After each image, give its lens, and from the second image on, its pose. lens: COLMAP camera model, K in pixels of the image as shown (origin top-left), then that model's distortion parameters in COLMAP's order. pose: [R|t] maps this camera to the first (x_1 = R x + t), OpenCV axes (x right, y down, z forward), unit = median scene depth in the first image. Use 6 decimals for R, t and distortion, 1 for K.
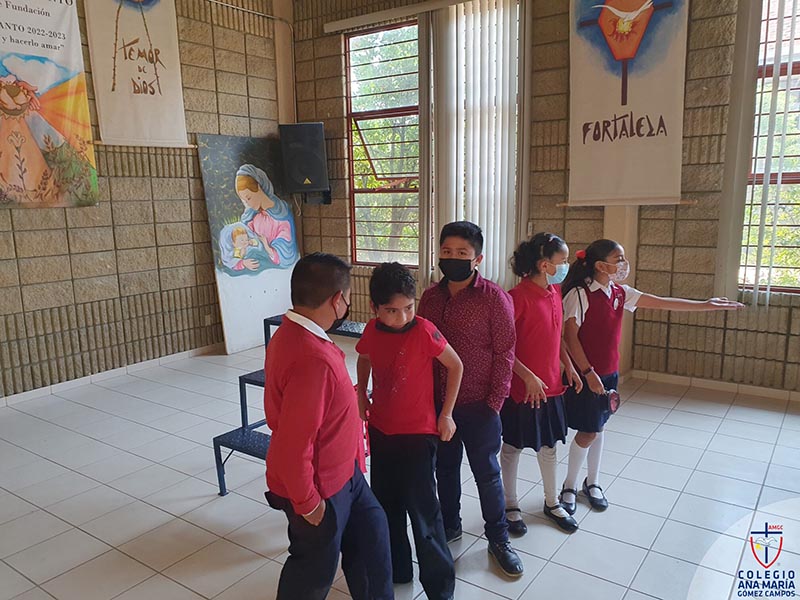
lens RADIAL K [[624.5, 0, 390.0], [0, 624.5, 312.4], [0, 0, 1]] dist [0.009577, 0.004978]
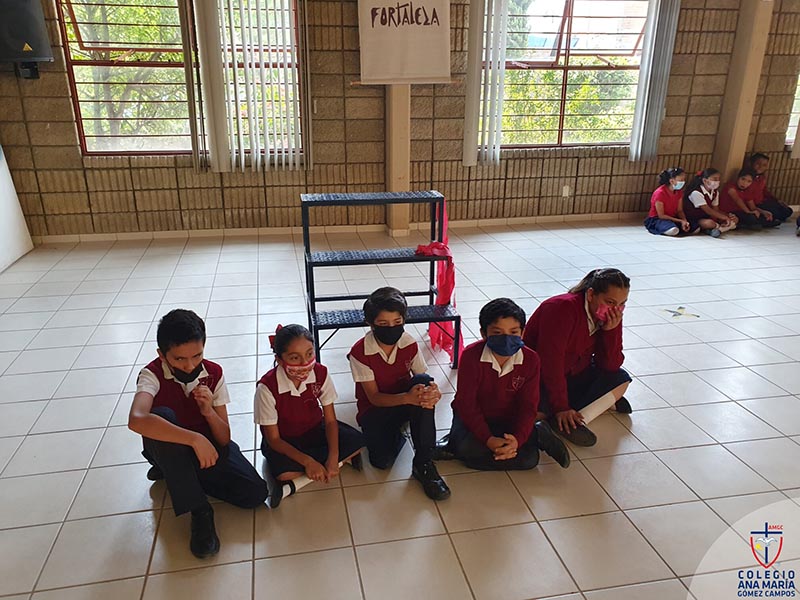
lens RADIAL K [[637.0, 0, 394.8], [0, 637.0, 301.7], [0, 0, 1]] dist [0.018955, 0.008777]
pose [[0.678645, -0.224844, 0.699204, -0.561300], [0.120365, 0.973165, 0.196117, -0.007450], [-0.724537, -0.048934, 0.687497, 0.145506]]
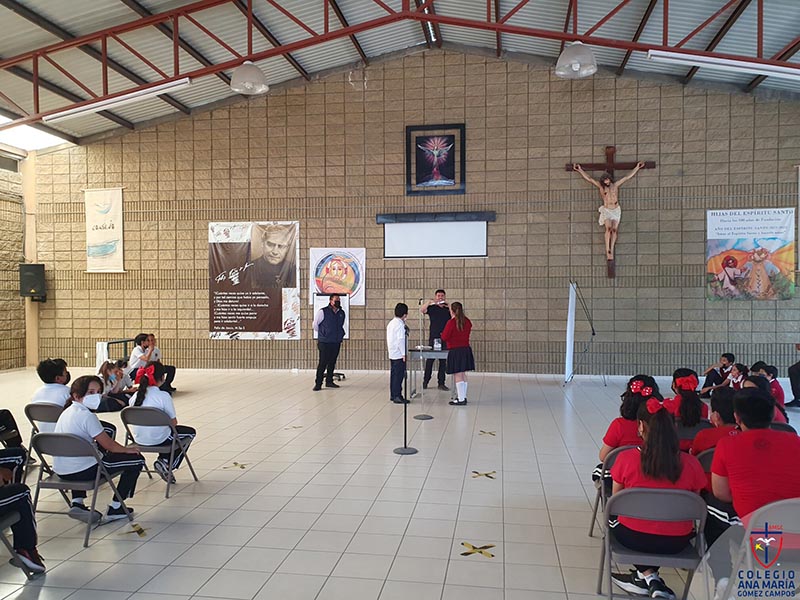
lens RADIAL K [[623.4, 0, 407.0], [0, 623.4, 305.4], [0, 0, 1]] dist [0.004908, 0.040753]
pose [[0.451961, 0.025605, -0.891670, 0.870157], [-0.169938, 0.983753, -0.057887, 0.202341], [0.875701, 0.177691, 0.448969, -1.143034]]
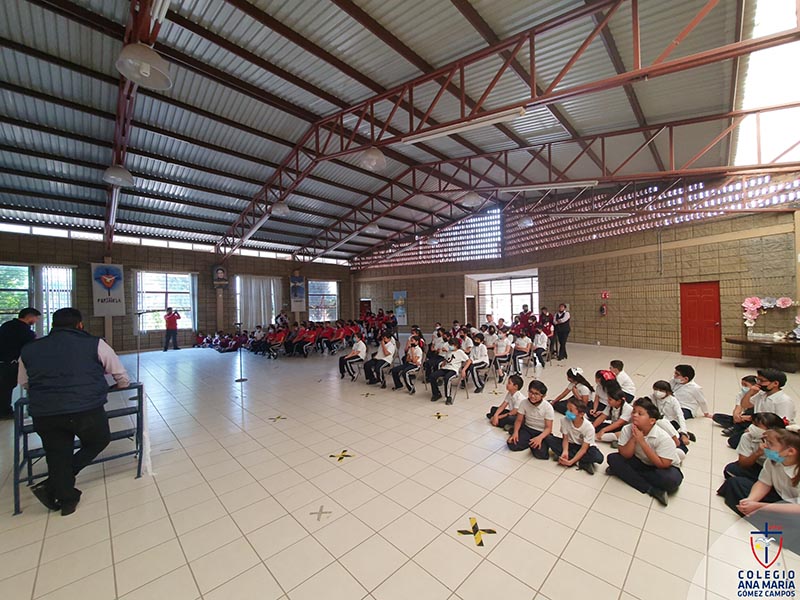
lens RADIAL K [[313.5, 0, 404.4], [0, 313.5, 307.4], [0, 0, 1]] dist [-0.003074, -0.000663]
pose [[0.163821, 0.013871, 0.986393, -1.516092], [0.198915, 0.978899, -0.046802, 0.301548], [-0.966227, 0.203875, 0.157605, -1.460822]]
